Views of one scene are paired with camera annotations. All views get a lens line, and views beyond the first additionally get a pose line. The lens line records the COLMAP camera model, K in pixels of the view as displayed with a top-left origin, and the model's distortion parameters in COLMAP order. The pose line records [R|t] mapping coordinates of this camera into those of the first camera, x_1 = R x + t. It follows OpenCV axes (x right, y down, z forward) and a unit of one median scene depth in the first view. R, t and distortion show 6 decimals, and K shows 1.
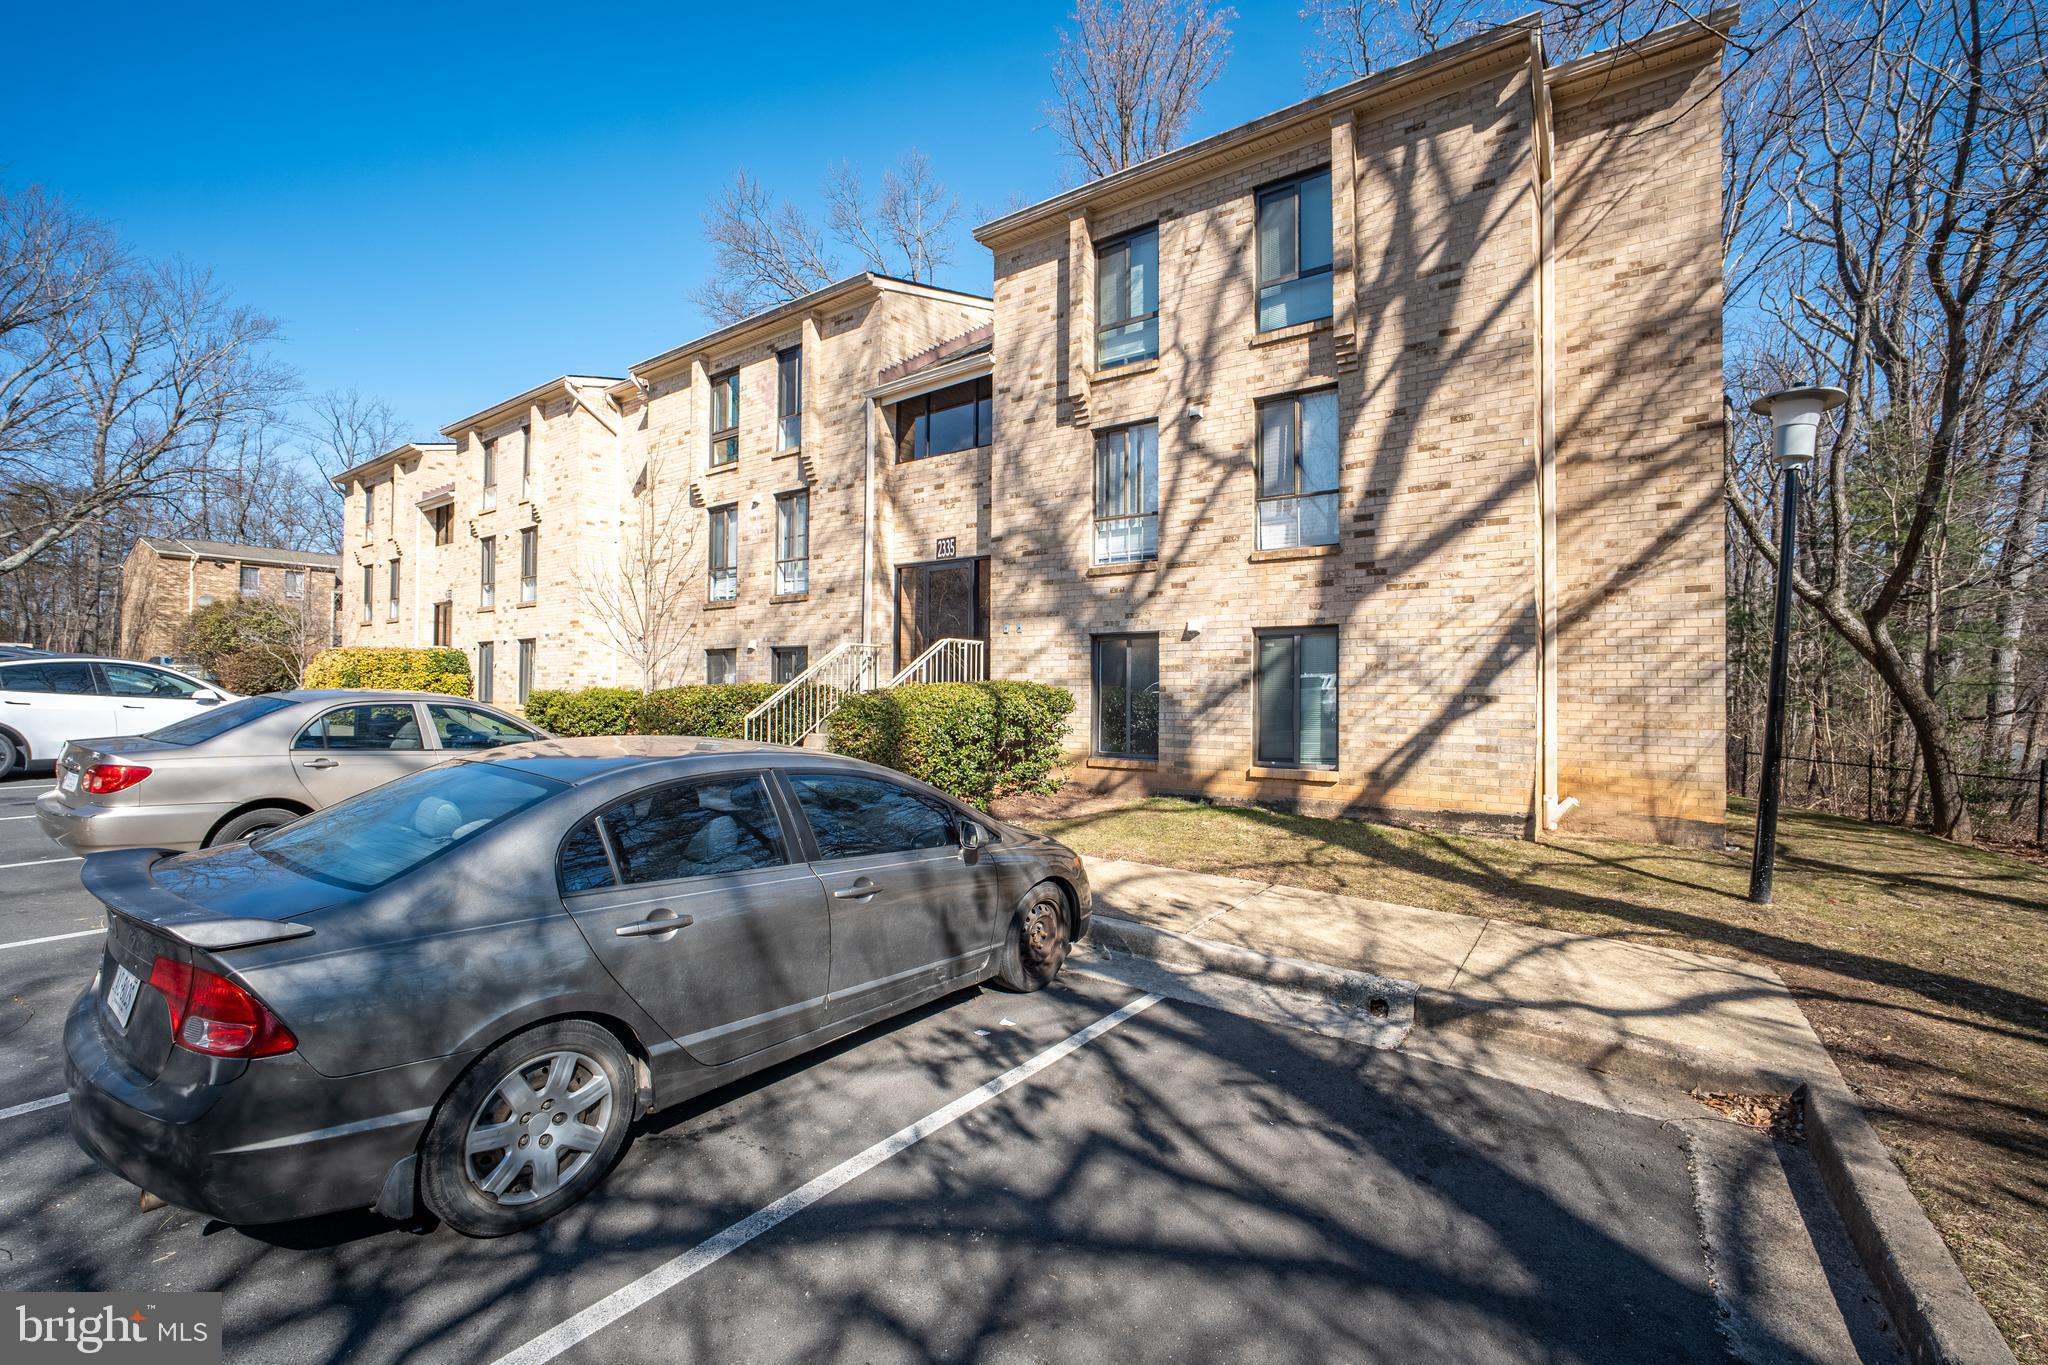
lens RADIAL K [[868.6, 0, 1031.4], [0, 868.6, 659.9], [0, 0, 1]] dist [-0.035124, 0.014121]
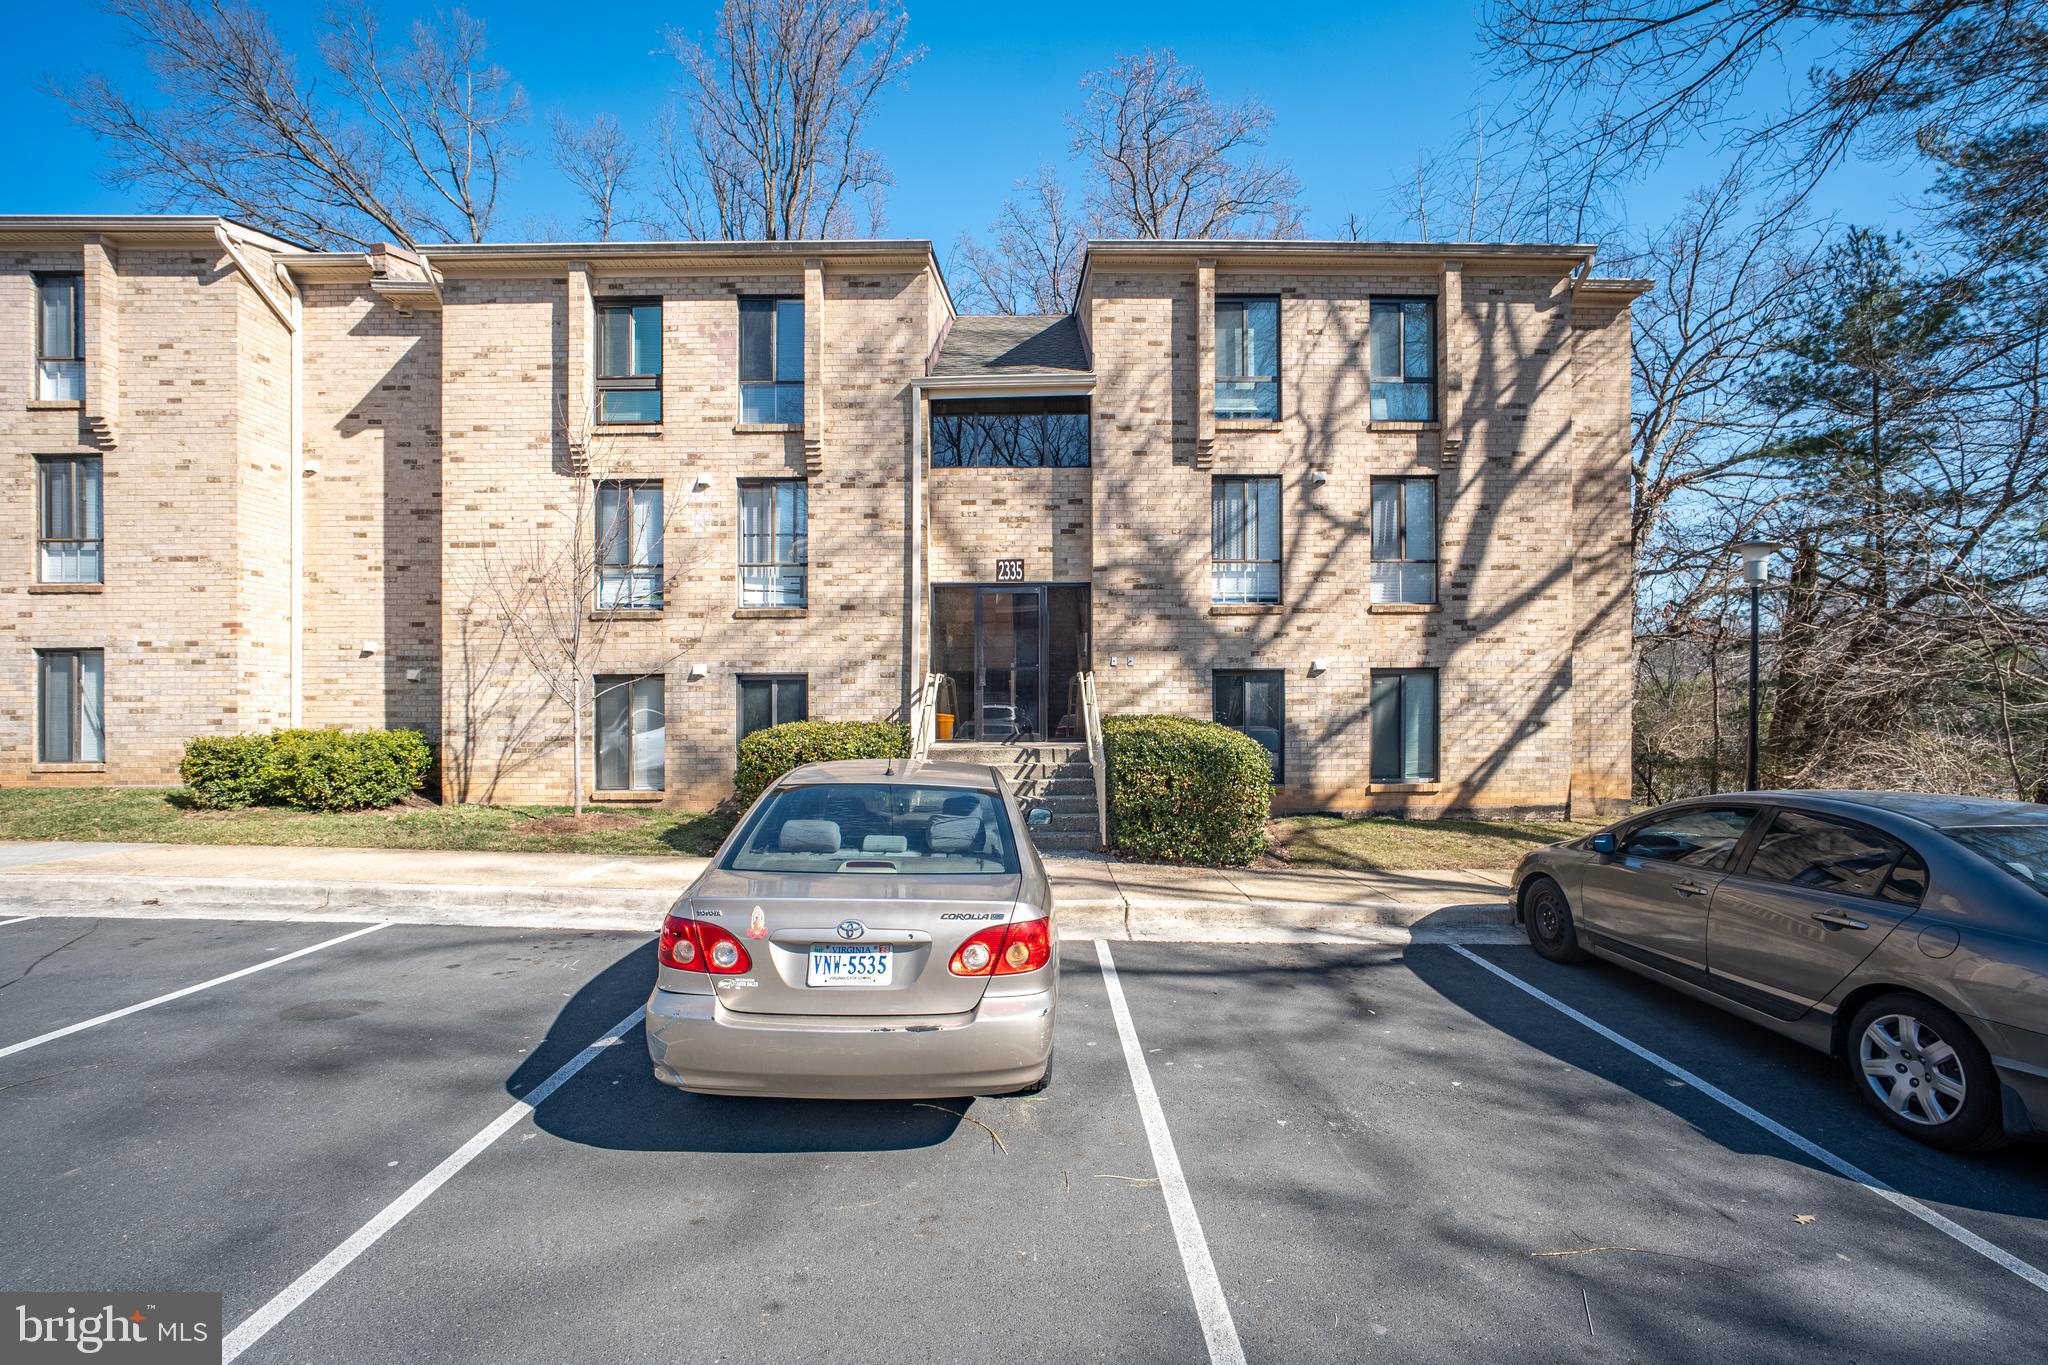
lens RADIAL K [[867.9, 0, 1029.7], [0, 867.9, 690.7], [0, 0, 1]] dist [-0.035154, 0.013877]
pose [[0.802380, -0.007788, 0.596763, -0.821731], [-0.007447, 0.999706, 0.023059, -0.029319], [-0.596767, -0.022946, 0.802086, 0.318815]]
